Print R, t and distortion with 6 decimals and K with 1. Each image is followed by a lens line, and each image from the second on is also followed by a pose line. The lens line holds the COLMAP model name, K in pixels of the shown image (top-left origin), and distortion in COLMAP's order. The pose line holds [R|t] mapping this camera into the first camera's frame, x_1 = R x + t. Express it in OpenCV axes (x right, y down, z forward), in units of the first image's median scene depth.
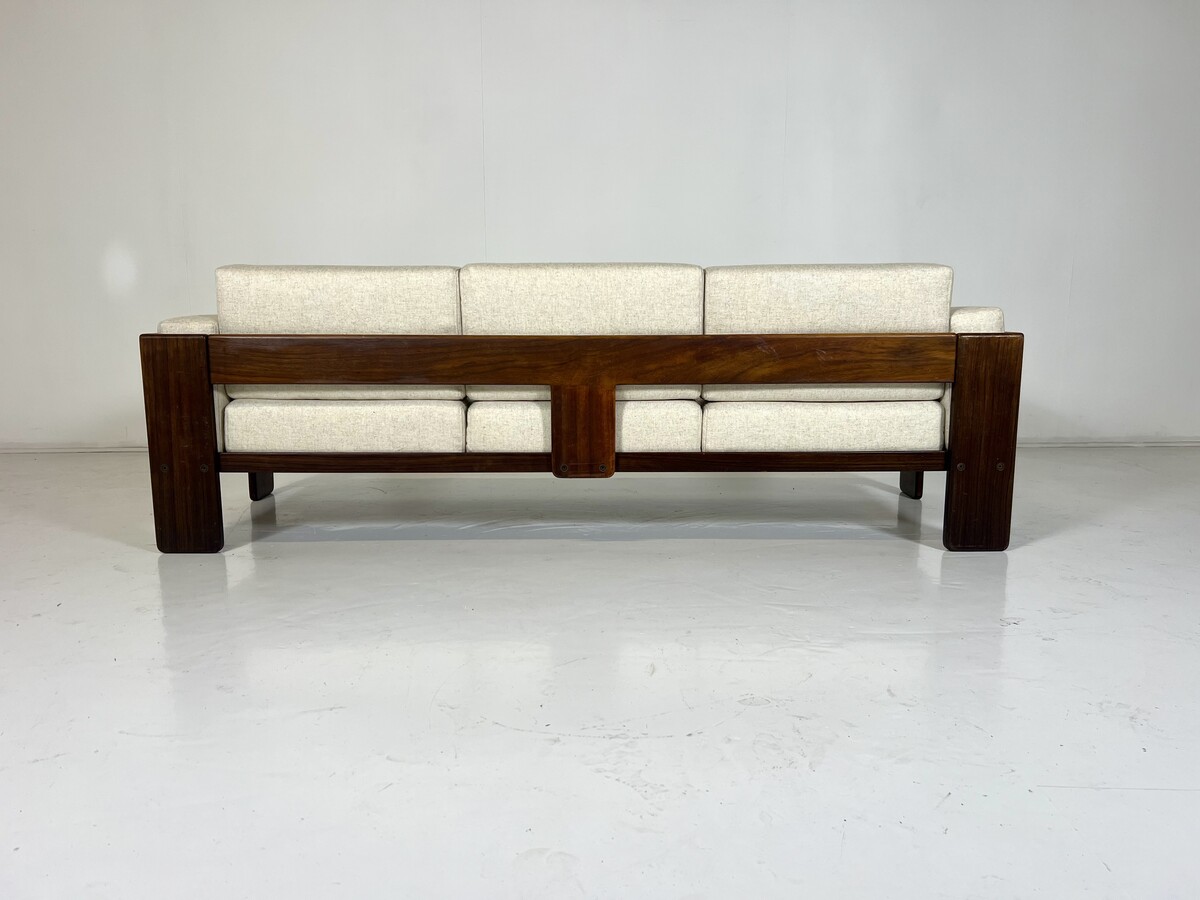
lens RADIAL K [[894.4, 0, 596.1], [0, 894.4, 458.0], [0, 0, 1]] dist [0.043902, -0.024749]
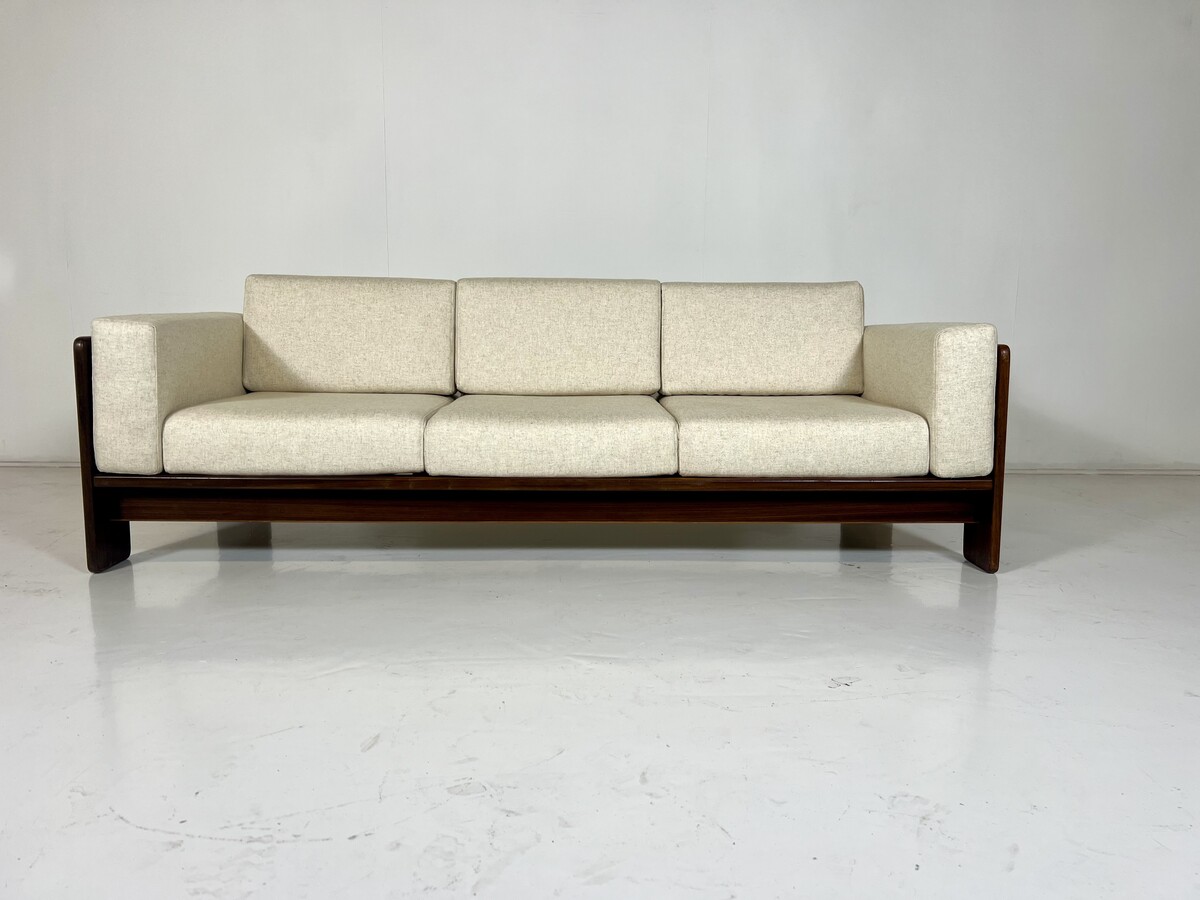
lens RADIAL K [[894.4, 0, 611.6], [0, 894.4, 450.2], [0, 0, 1]] dist [0.043902, -0.024749]
pose [[0.999766, 0.009161, -0.019591, 0.309983], [-0.009714, 0.999552, -0.028318, -0.010421], [0.019323, 0.028502, 0.999407, 0.182016]]
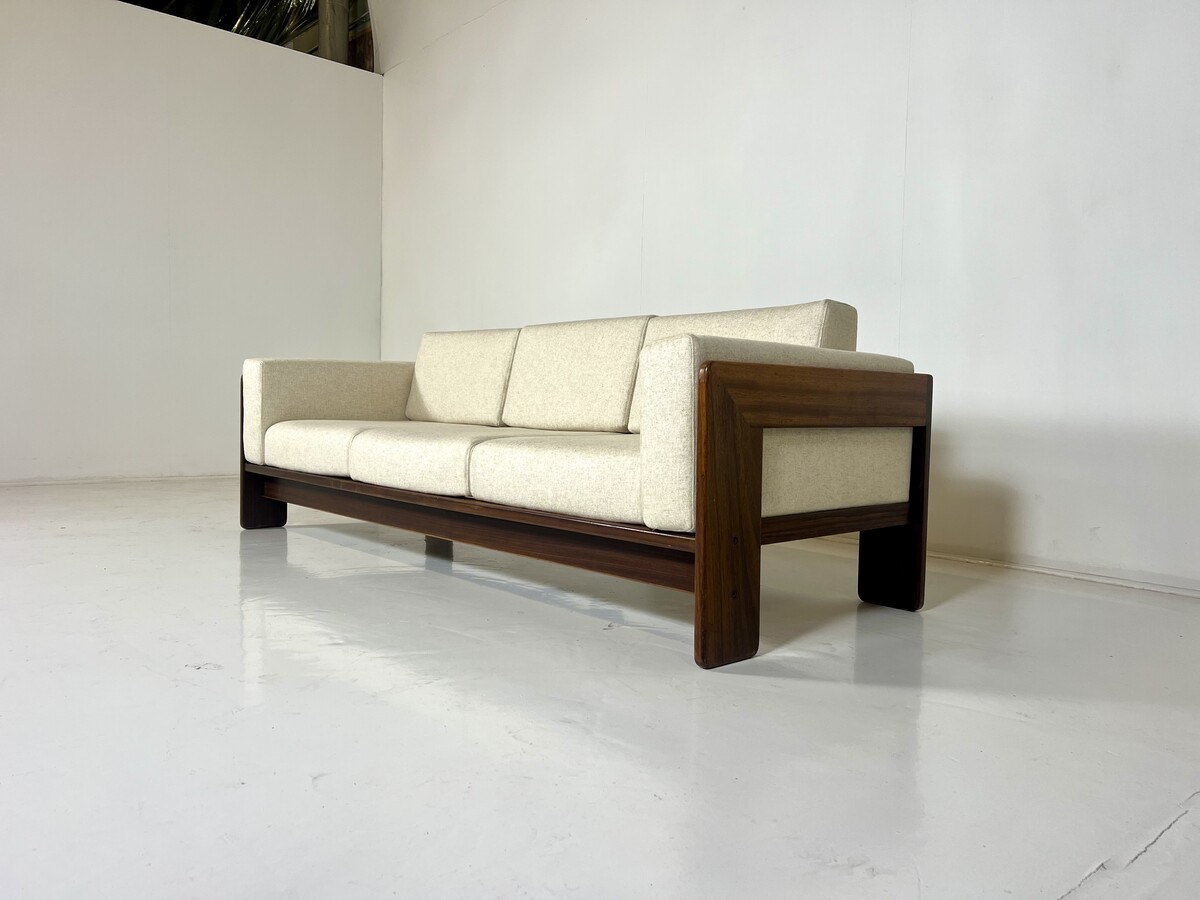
lens RADIAL K [[894.4, 0, 594.8], [0, 894.4, 448.4], [0, 0, 1]] dist [0.043902, -0.024749]
pose [[0.651714, 0.051877, -0.756689, 1.707839], [-0.146104, 0.987560, -0.058131, -0.037715], [0.744260, 0.148440, 0.651186, 0.861176]]
